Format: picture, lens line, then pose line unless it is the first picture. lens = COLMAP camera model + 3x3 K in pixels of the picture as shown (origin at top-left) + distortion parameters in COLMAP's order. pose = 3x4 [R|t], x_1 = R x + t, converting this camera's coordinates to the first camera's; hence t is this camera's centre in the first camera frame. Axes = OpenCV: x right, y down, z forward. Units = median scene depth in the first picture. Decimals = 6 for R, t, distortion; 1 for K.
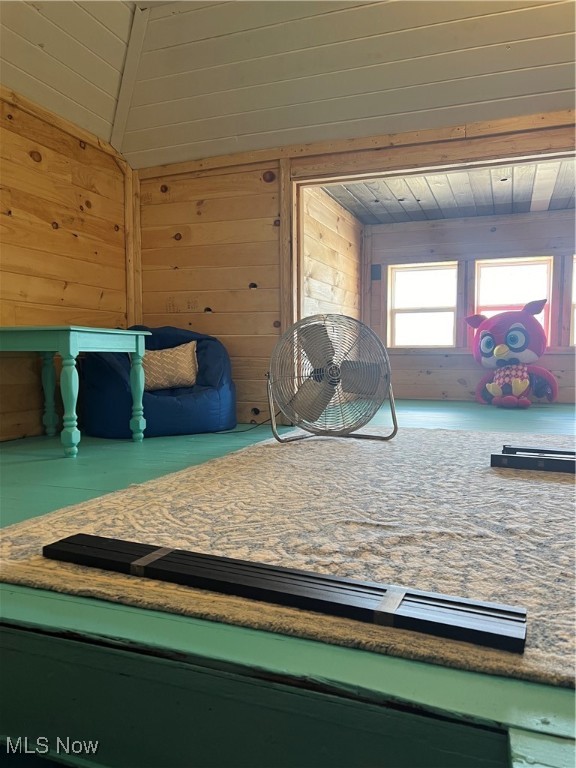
lens RADIAL K [[577.6, 0, 295.9], [0, 577.6, 401.2], [0, 0, 1]] dist [0.052459, -0.054354]
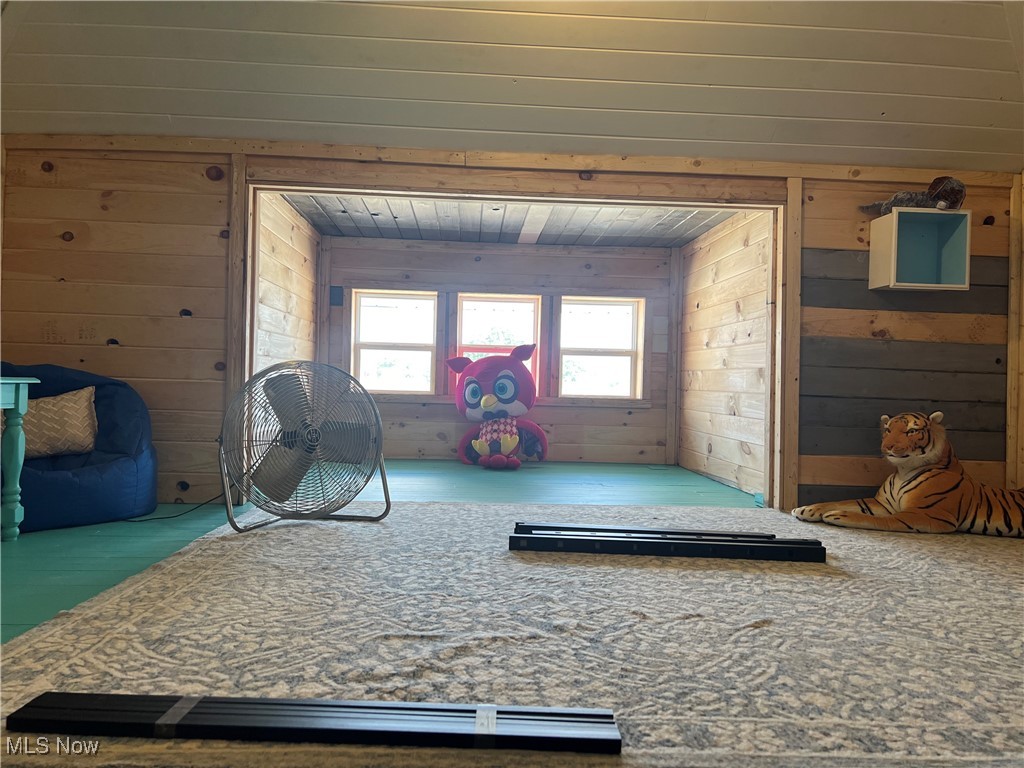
lens RADIAL K [[773.7, 0, 512.0], [0, 773.7, 384.0], [0, 0, 1]] dist [0.053479, -0.049757]
pose [[0.918584, 0.027166, 0.394290, -0.153802], [0.006304, 0.996501, -0.083344, -0.048045], [-0.395175, 0.079044, 0.915199, -0.109517]]
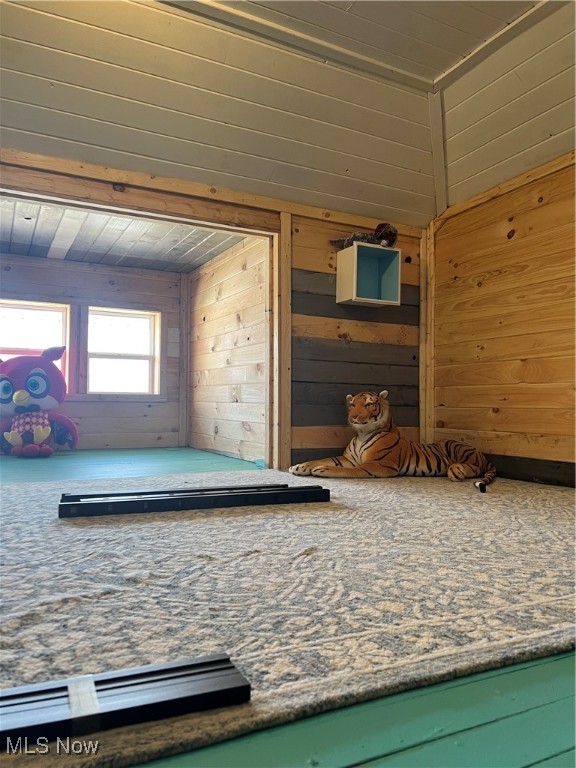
lens RADIAL K [[580.3, 0, 290.9], [0, 580.3, 393.1], [0, 0, 1]] dist [0.053479, -0.049757]
pose [[0.679878, 0.022081, 0.732993, -0.109667], [0.052129, 0.995563, -0.078342, 0.010467], [-0.731470, 0.091473, 0.675710, 0.121518]]
